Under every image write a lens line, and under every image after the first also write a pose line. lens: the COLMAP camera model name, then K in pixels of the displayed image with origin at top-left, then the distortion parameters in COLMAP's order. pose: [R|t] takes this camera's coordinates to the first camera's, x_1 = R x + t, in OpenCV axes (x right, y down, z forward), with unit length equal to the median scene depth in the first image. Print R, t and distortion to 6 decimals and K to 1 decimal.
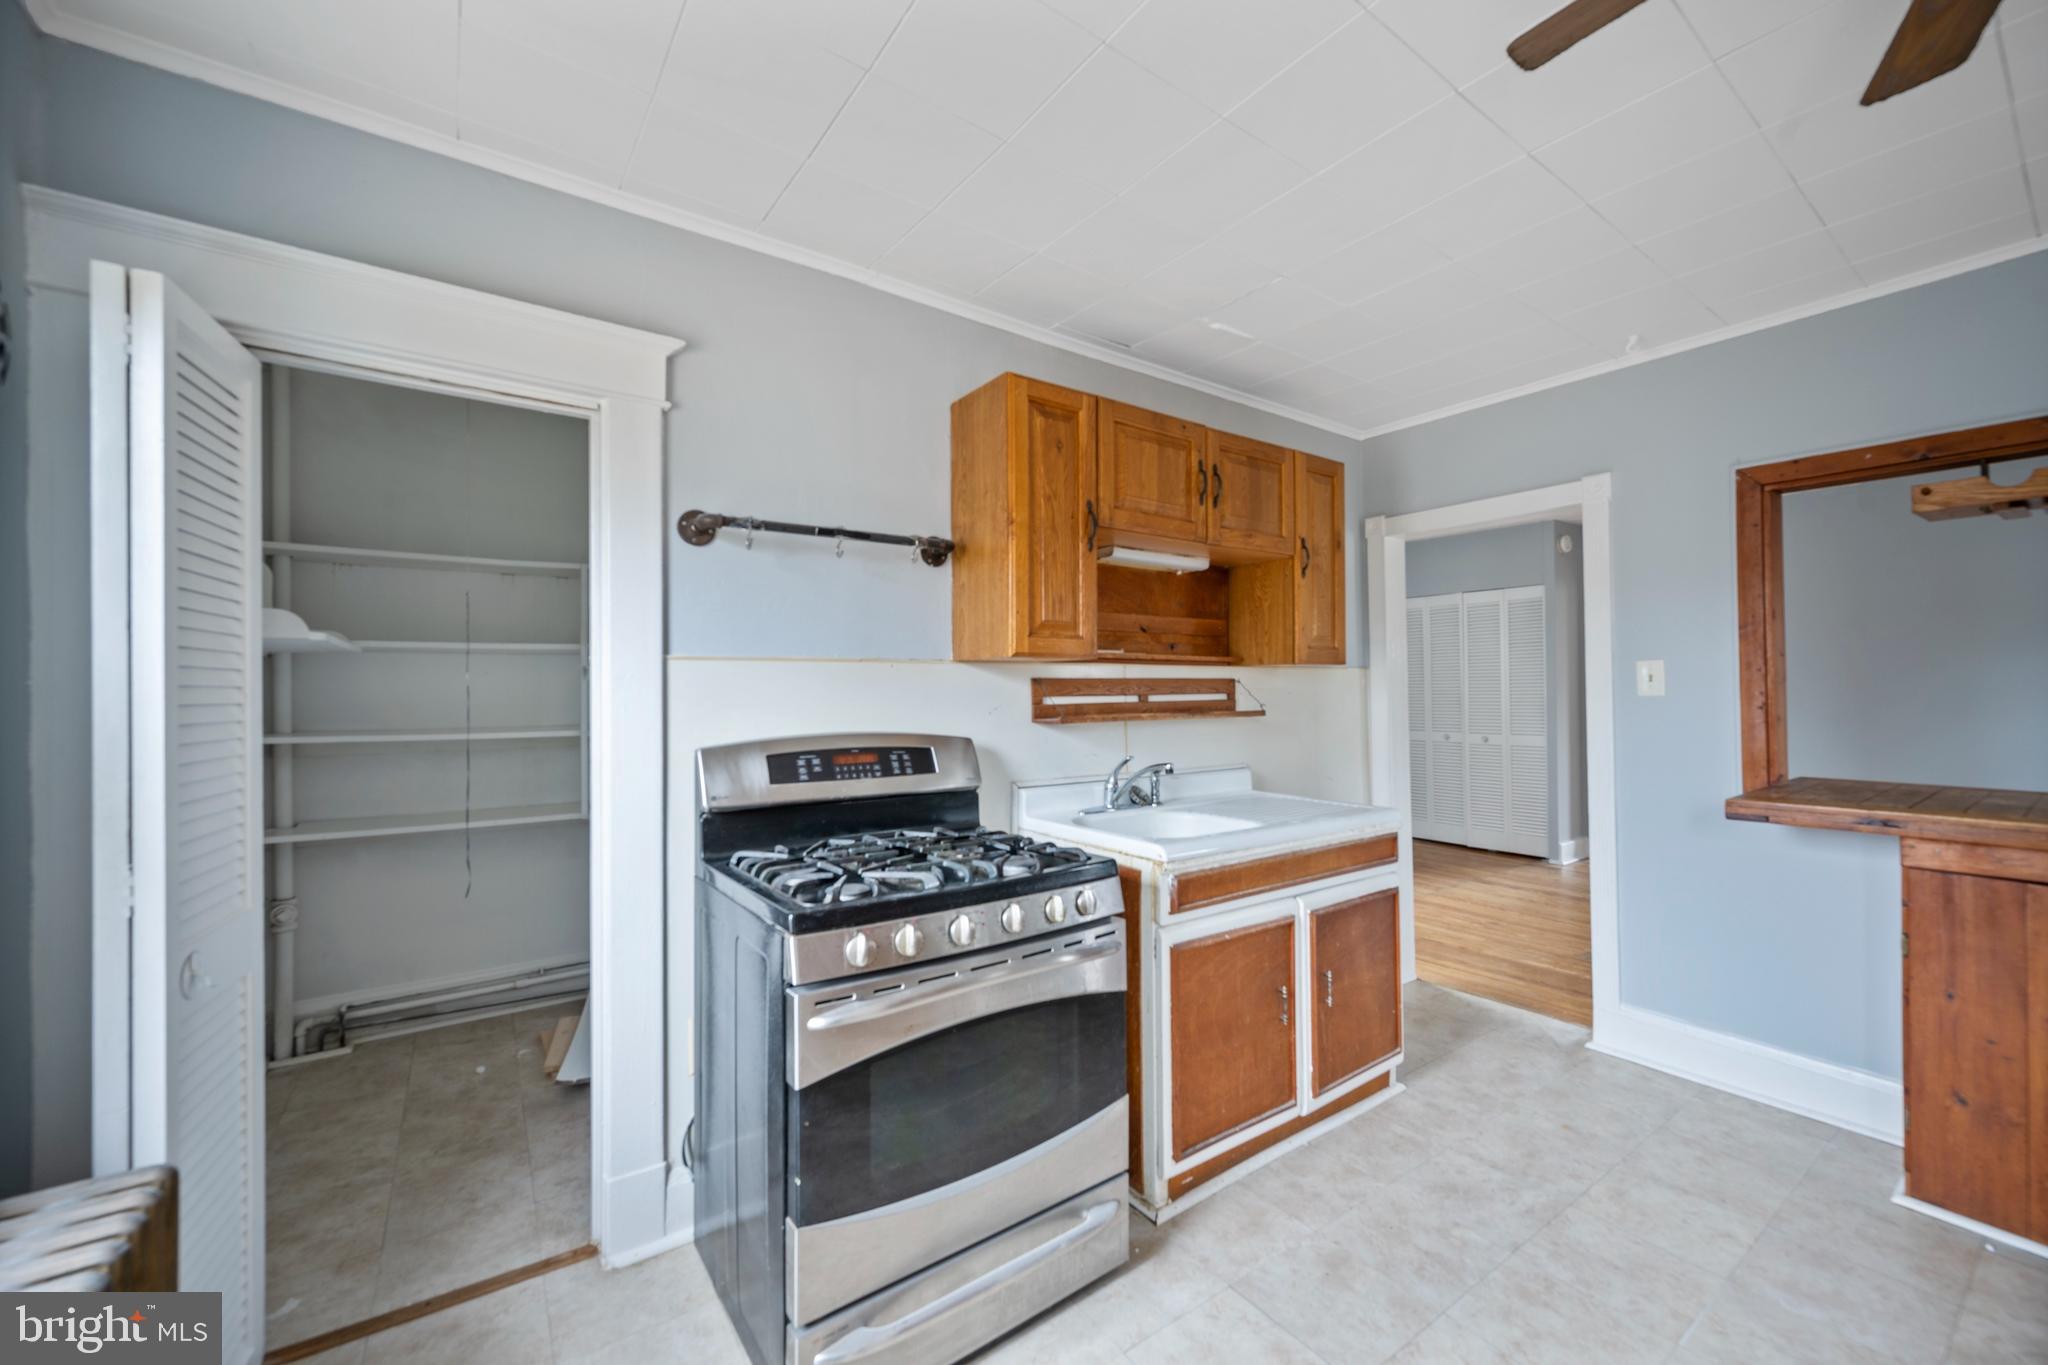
lens RADIAL K [[798.8, 0, 1023.4], [0, 798.8, 674.4], [0, 0, 1]] dist [-0.001453, -0.000117]
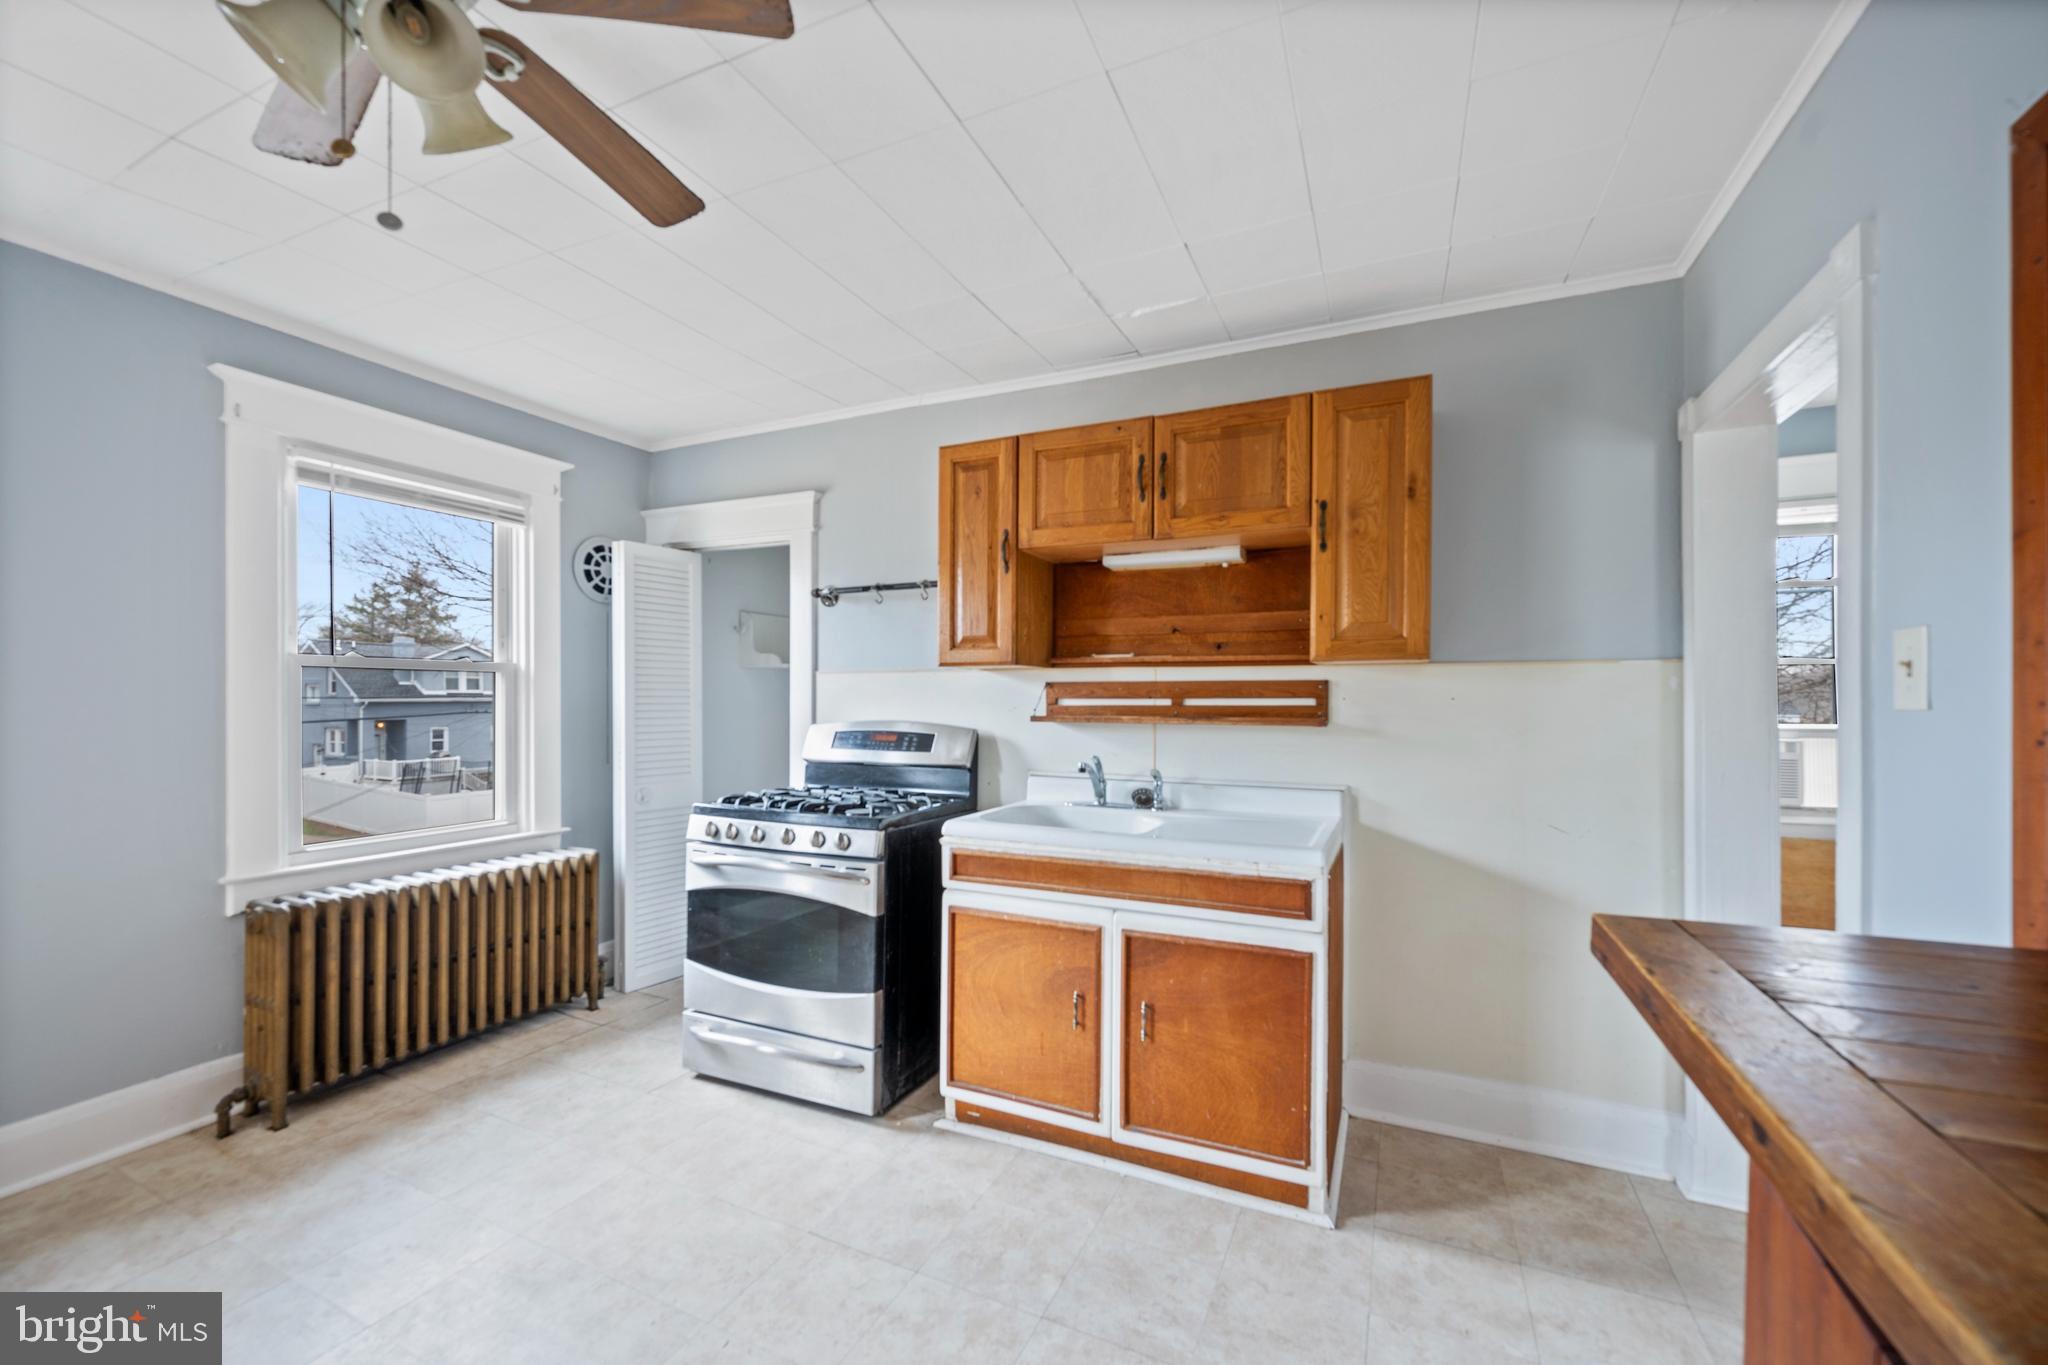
lens RADIAL K [[807.6, 0, 1029.4], [0, 807.6, 694.0], [0, 0, 1]] dist [-0.000970, -0.000146]
pose [[0.499904, 0.003474, -0.866074, 1.003005], [0.010062, 0.999901, 0.009819, 0.009968], [0.866023, -0.013623, 0.499819, 0.390440]]
